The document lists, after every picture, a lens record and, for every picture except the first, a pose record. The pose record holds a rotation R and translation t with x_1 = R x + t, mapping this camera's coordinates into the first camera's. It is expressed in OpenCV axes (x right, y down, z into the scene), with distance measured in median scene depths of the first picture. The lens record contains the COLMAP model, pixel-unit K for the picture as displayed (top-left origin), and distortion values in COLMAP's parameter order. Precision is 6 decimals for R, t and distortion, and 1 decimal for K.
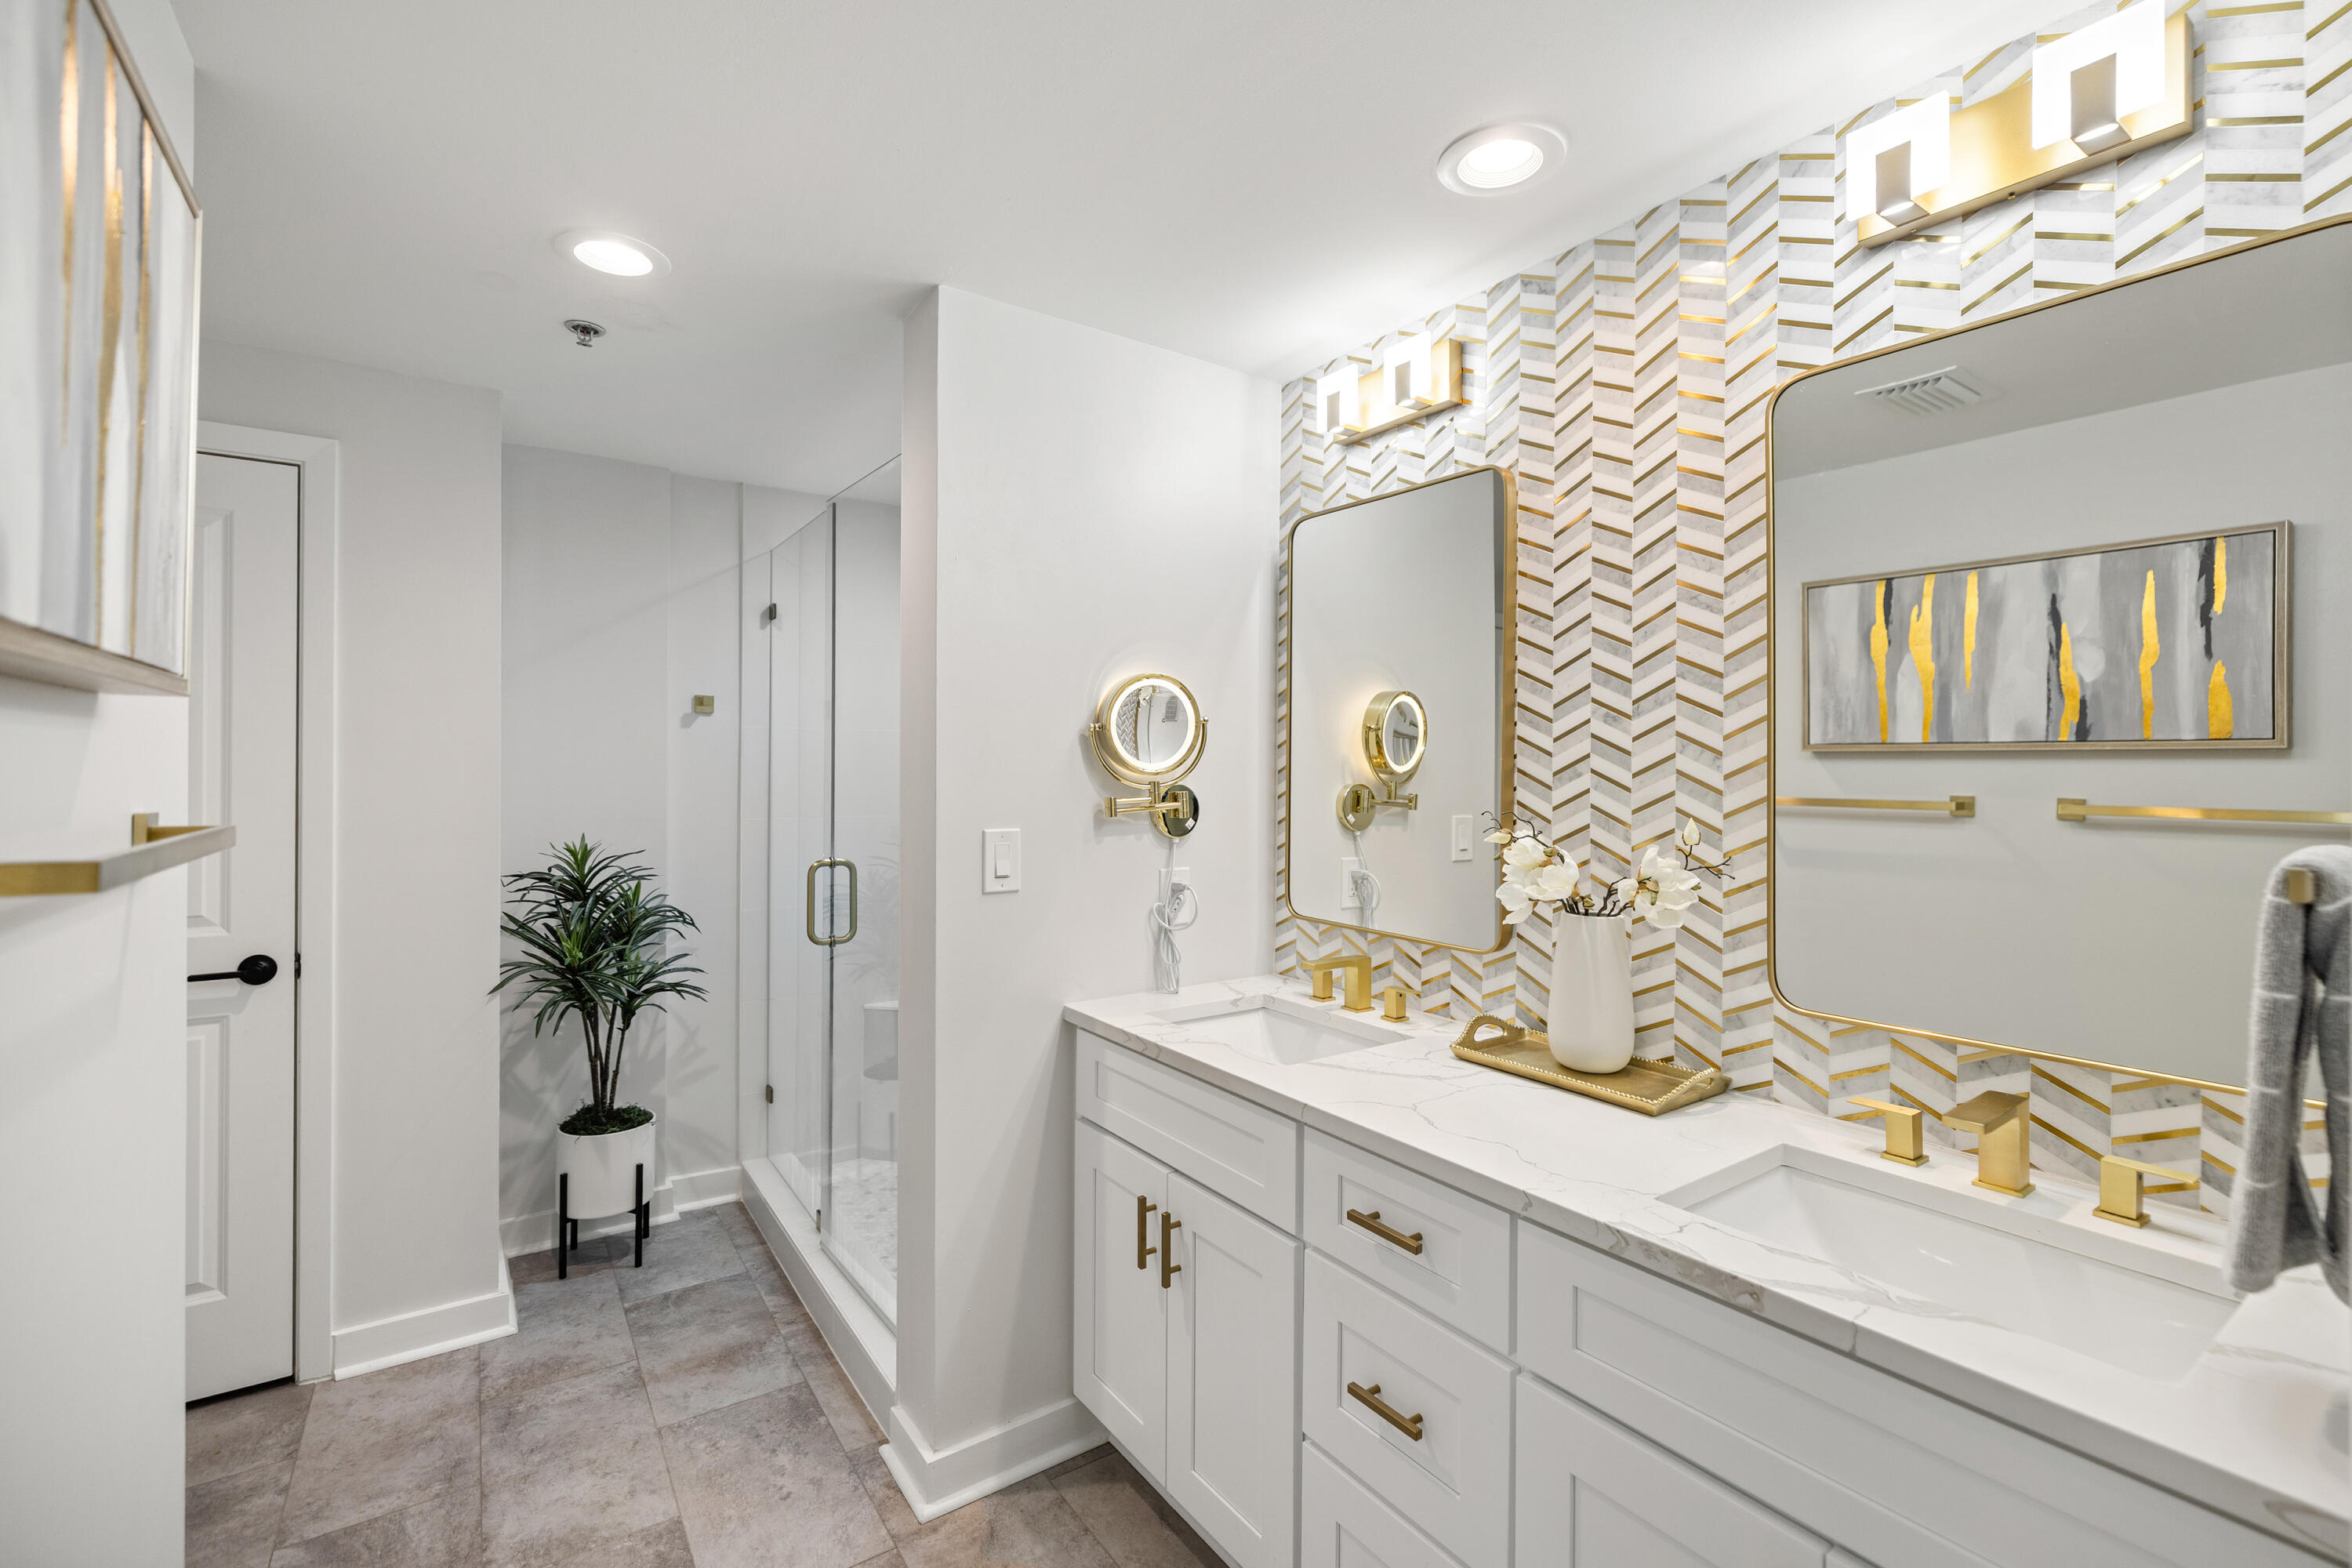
lens RADIAL K [[1008.9, 0, 1153.8], [0, 1008.9, 768.4], [0, 0, 1]] dist [0.004301, -0.000345]
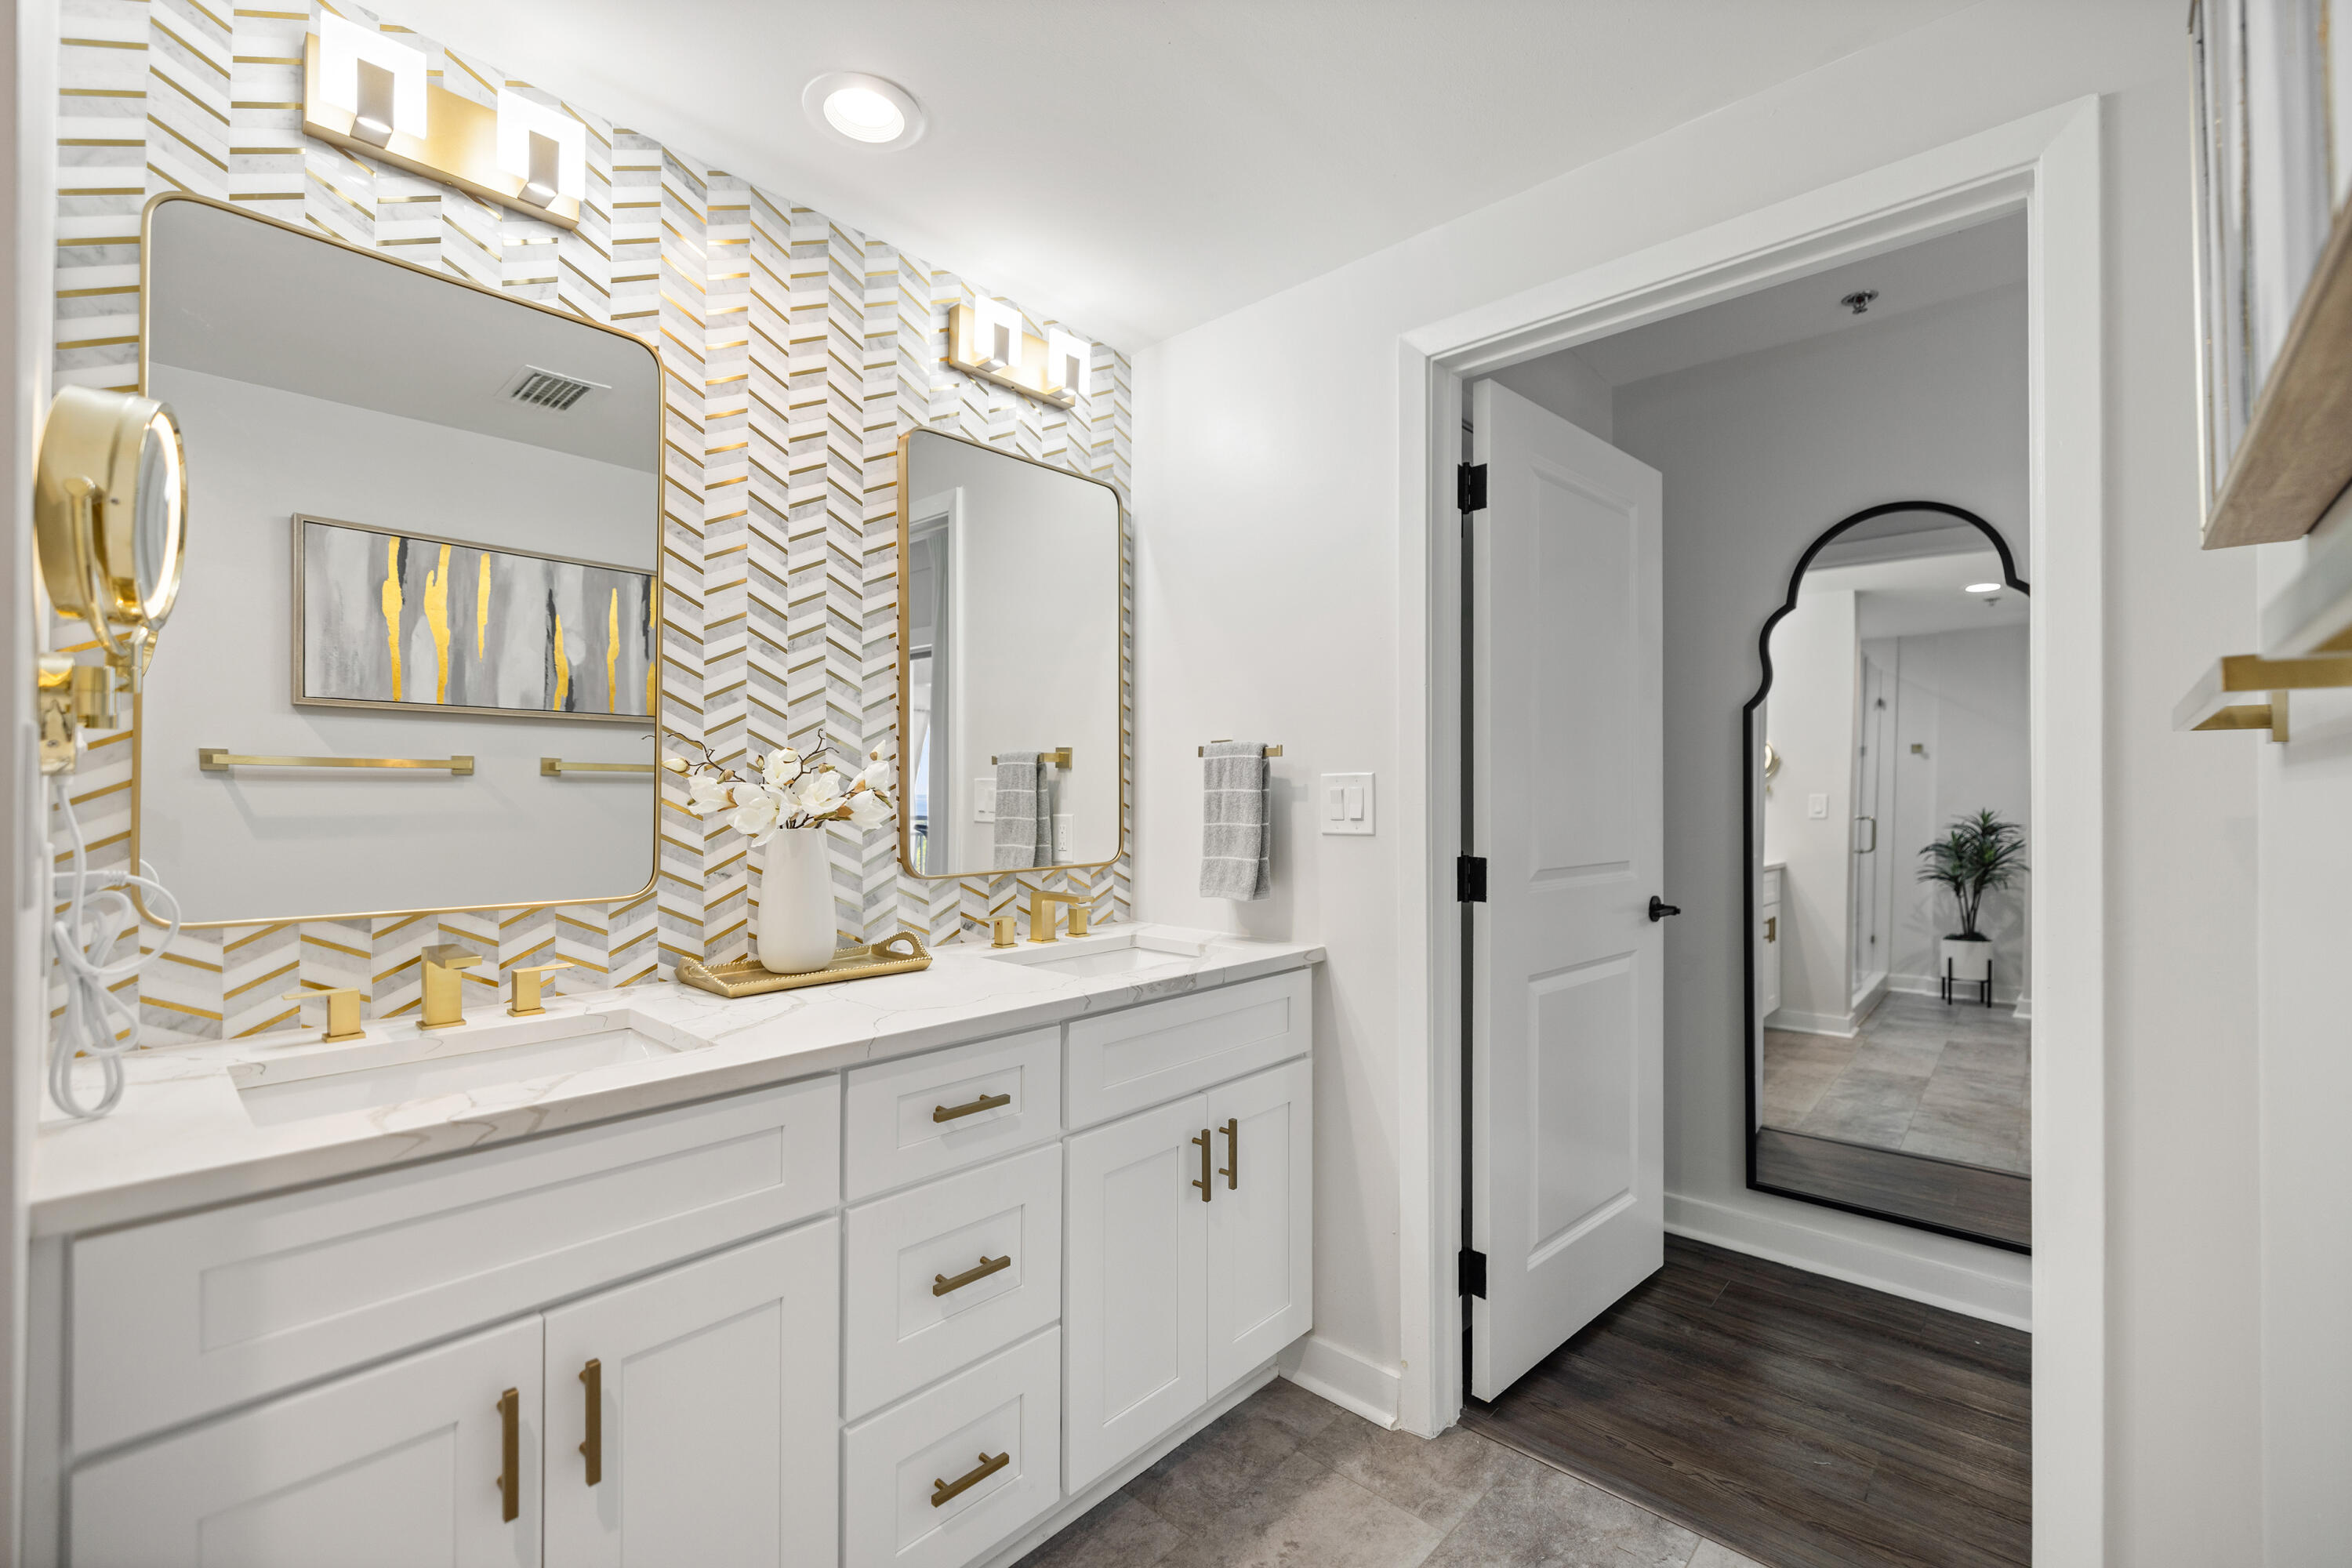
lens RADIAL K [[1008.9, 0, 1155.5], [0, 1008.9, 784.9], [0, 0, 1]] dist [0.004301, -0.000345]
pose [[-0.212818, 0.003008, 0.977087, -0.517783], [-0.004073, 0.999984, -0.003965, 0.073691], [-0.977083, -0.004824, -0.212803, 0.631037]]
